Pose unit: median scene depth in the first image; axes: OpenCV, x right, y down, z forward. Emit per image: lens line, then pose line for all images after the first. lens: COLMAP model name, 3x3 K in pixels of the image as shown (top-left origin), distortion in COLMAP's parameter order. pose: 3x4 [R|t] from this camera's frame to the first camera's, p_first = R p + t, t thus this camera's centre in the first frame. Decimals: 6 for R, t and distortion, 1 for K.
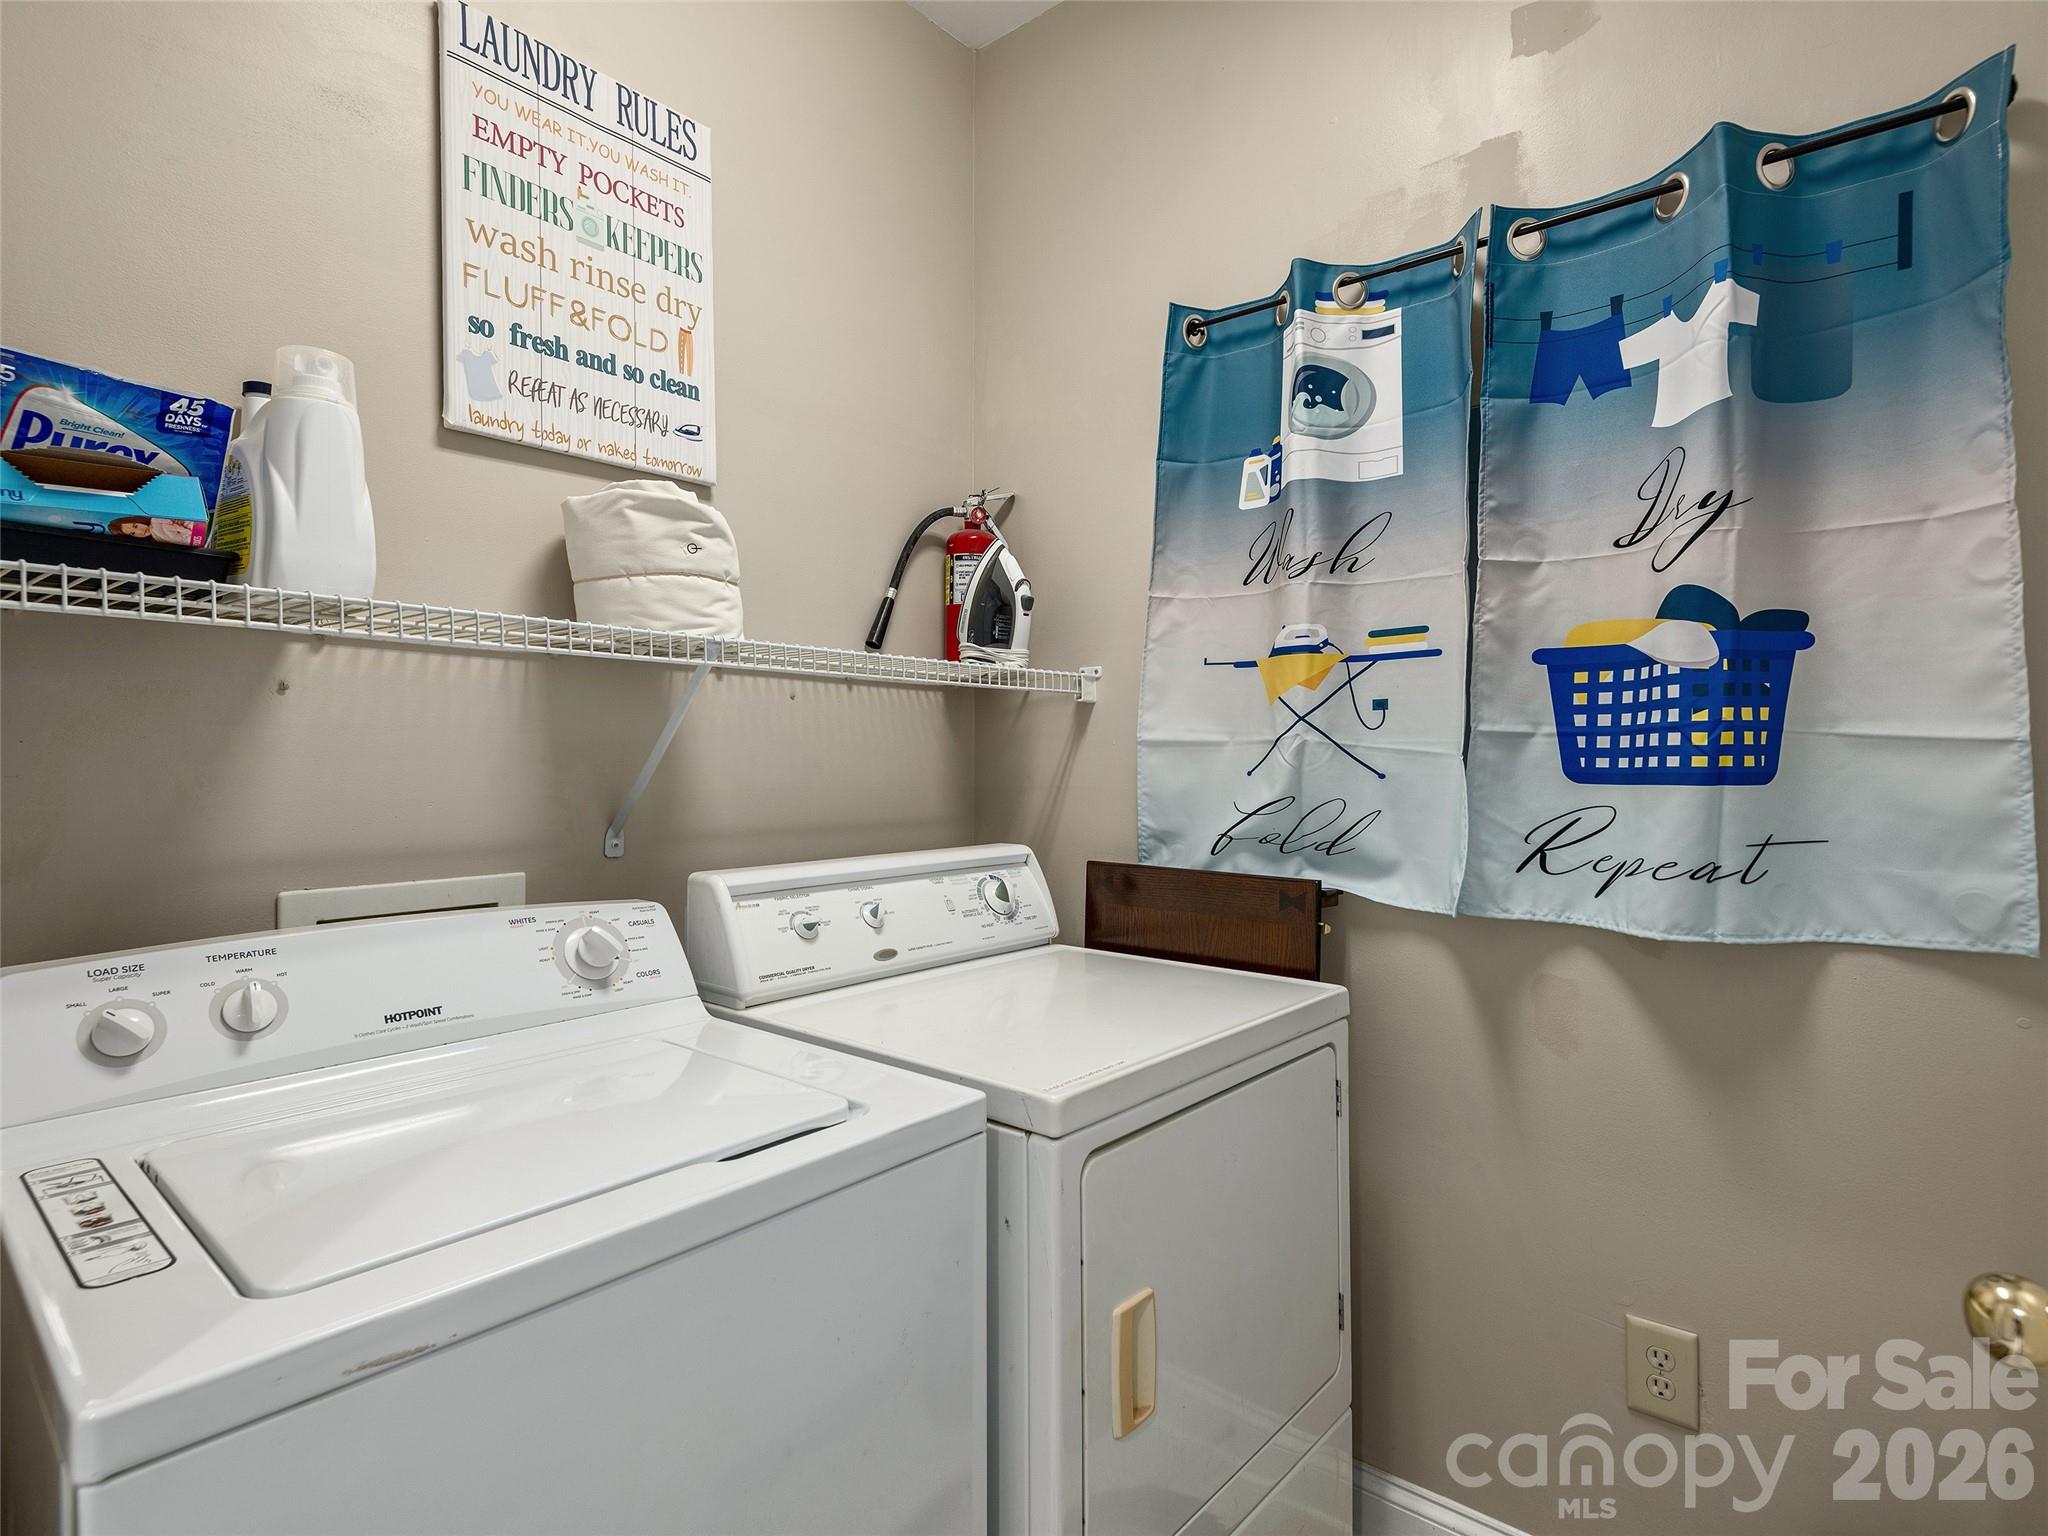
lens RADIAL K [[1051.3, 0, 1025.5], [0, 1051.3, 759.5], [0, 0, 1]] dist [0.026759, -0.013055]
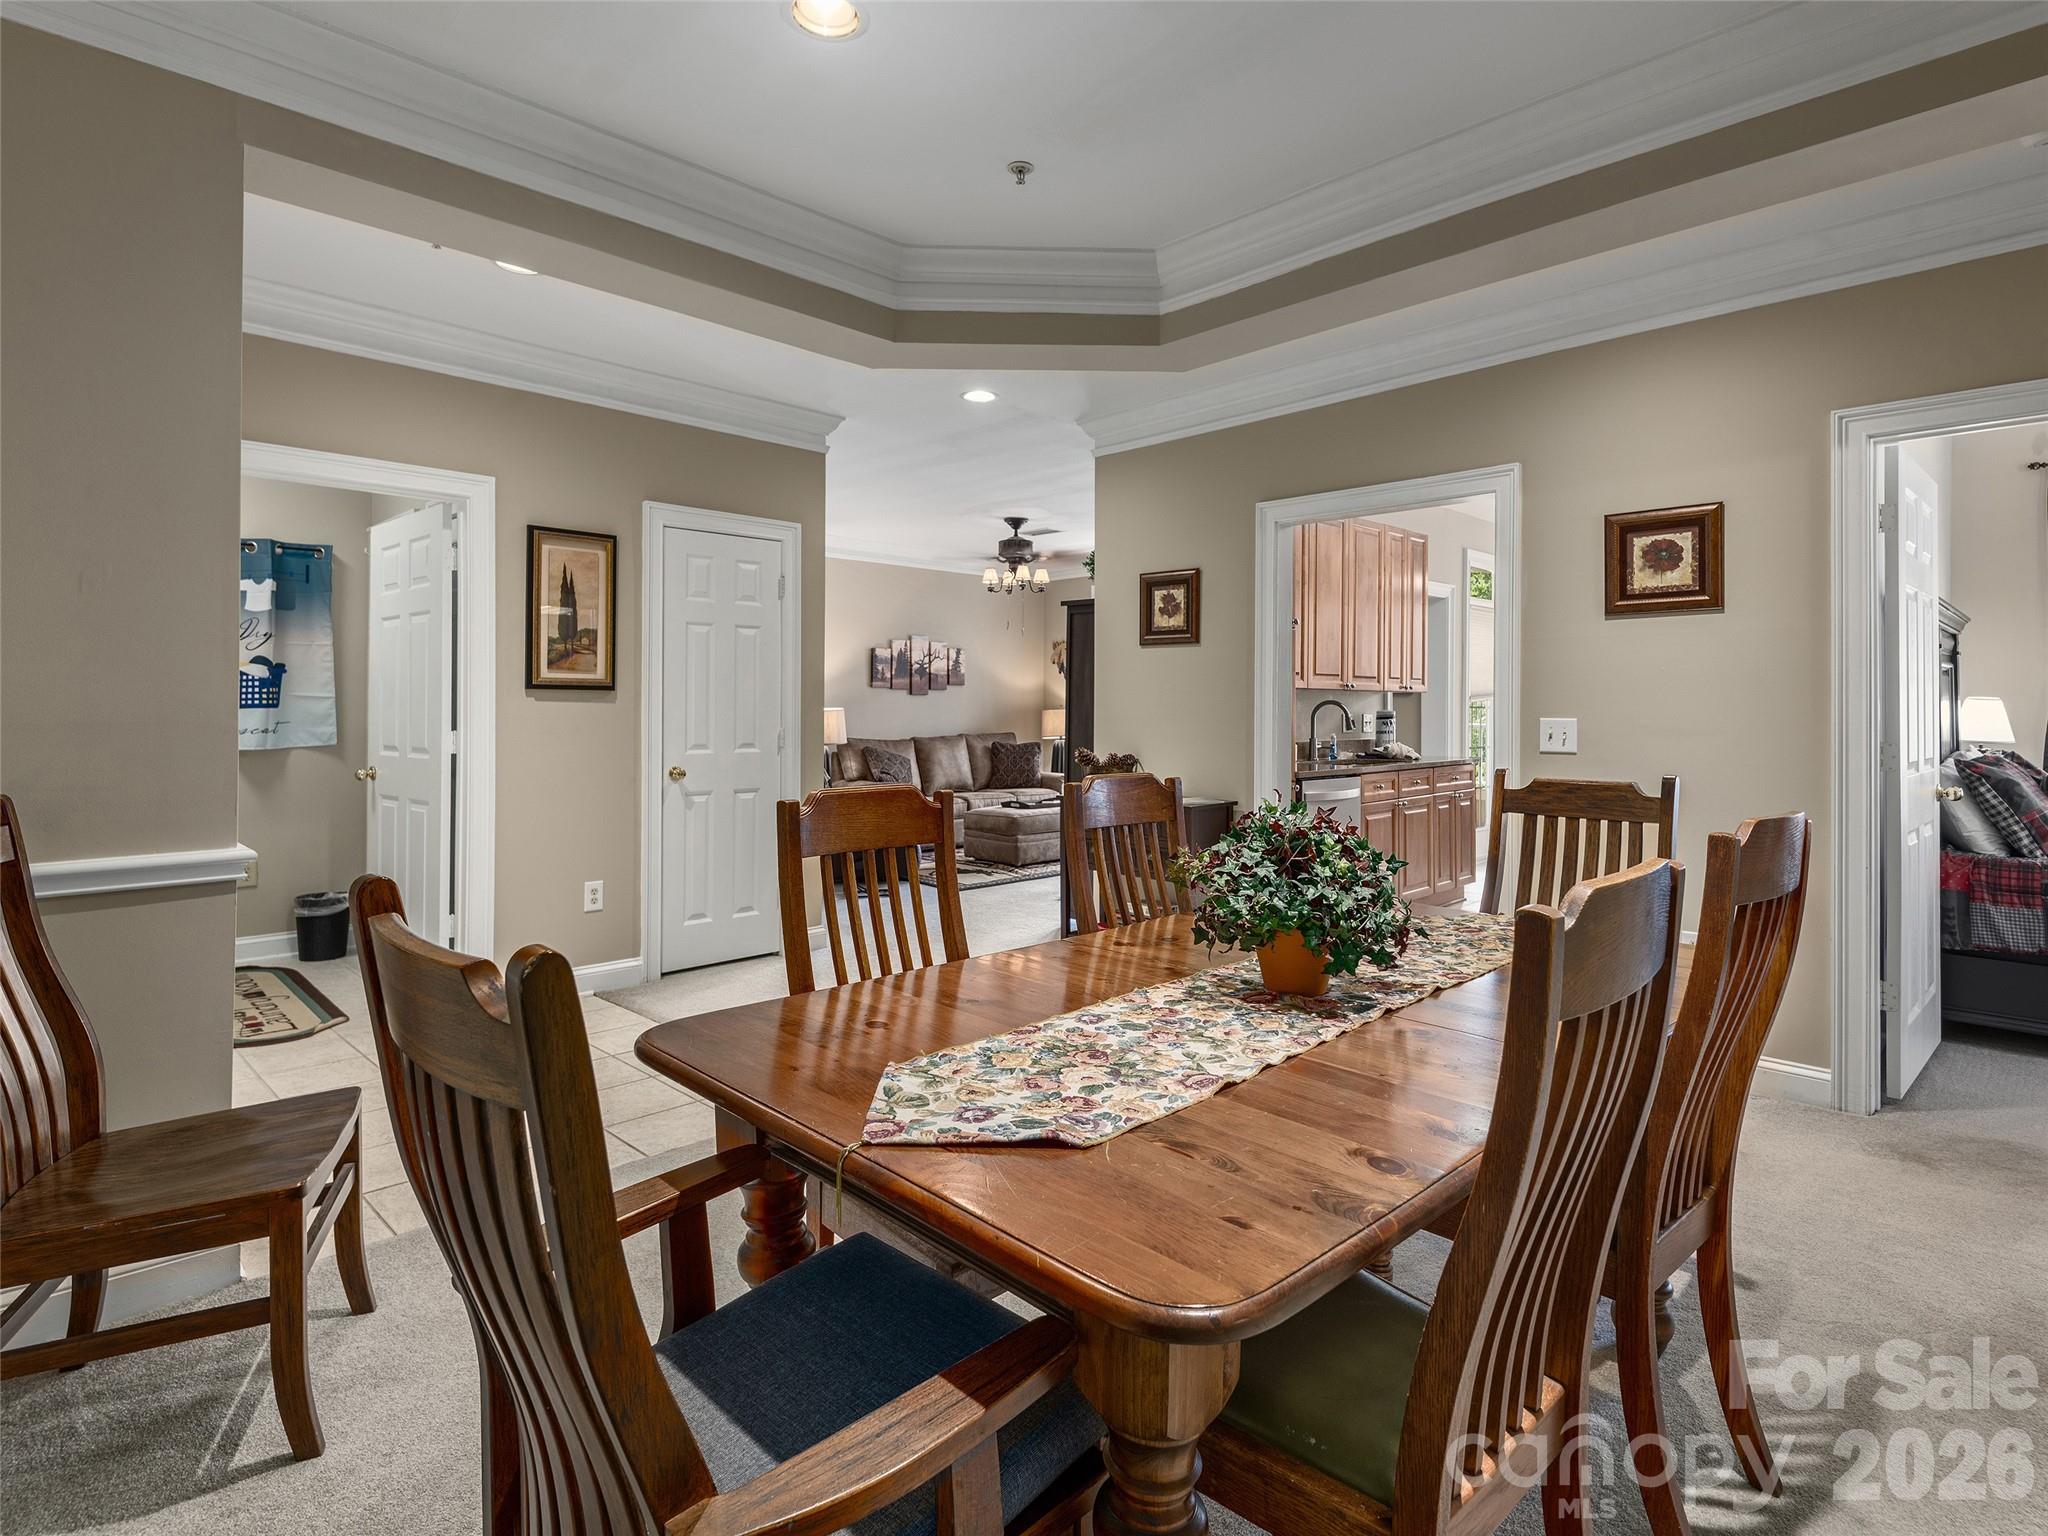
lens RADIAL K [[1051.3, 0, 1023.1], [0, 1051.3, 696.6], [0, 0, 1]] dist [0.026759, -0.013055]
pose [[0.089373, 0.004392, 0.995989, -2.945459], [-0.000779, 0.999990, -0.004339, -0.003073], [-0.995998, -0.000388, 0.089376, -2.078506]]
